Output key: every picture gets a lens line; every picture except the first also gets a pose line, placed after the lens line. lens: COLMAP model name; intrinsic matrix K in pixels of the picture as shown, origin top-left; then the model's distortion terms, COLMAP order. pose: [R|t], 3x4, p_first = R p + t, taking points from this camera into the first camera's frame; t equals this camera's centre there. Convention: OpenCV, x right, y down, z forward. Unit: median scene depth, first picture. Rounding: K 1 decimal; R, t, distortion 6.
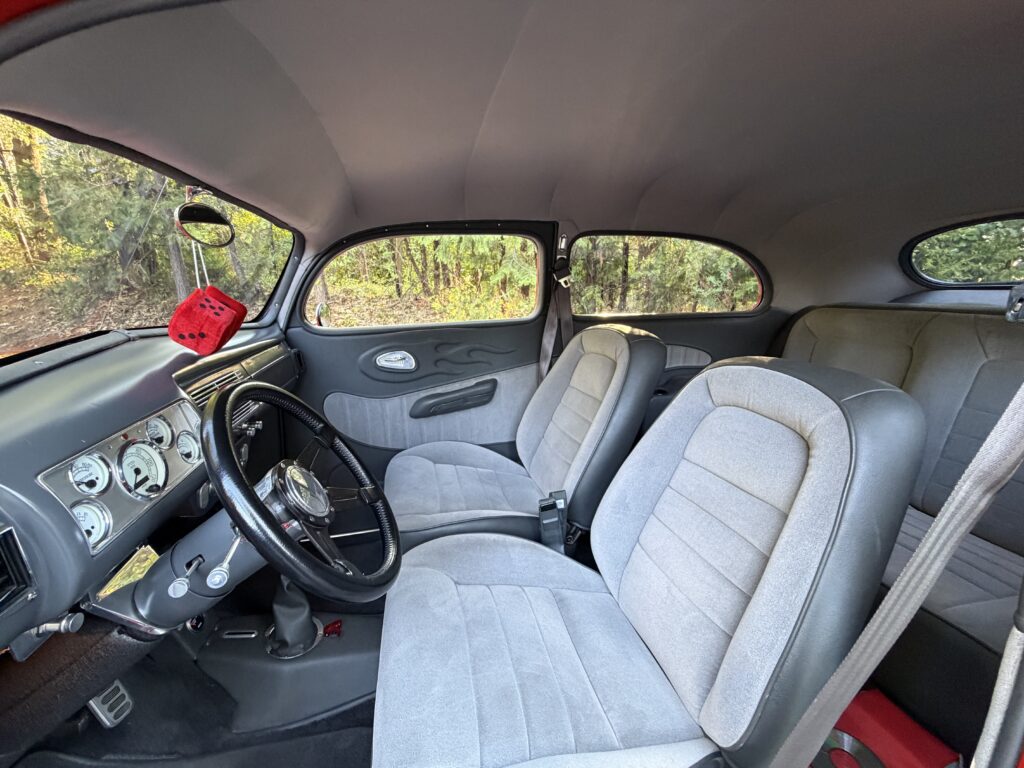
lens RADIAL K [[414.6, 0, 512.0], [0, 414.6, 384.0], [0, 0, 1]] dist [0.000280, 0.000096]
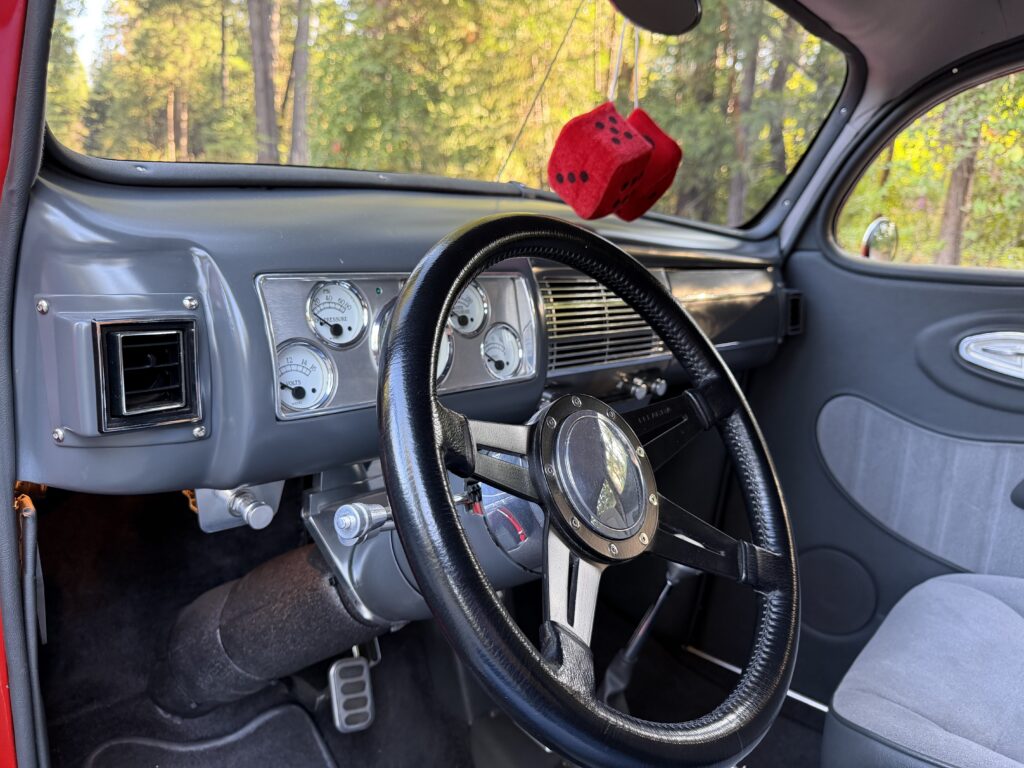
lens RADIAL K [[756.7, 0, 512.0], [0, 756.7, 384.0], [0, 0, 1]] dist [-0.021096, -0.002131]
pose [[0.568197, 0.199097, -0.798444, 0.074859], [-0.265000, 0.962871, 0.051516, 0.127341], [0.779055, 0.182317, 0.599861, 0.352693]]
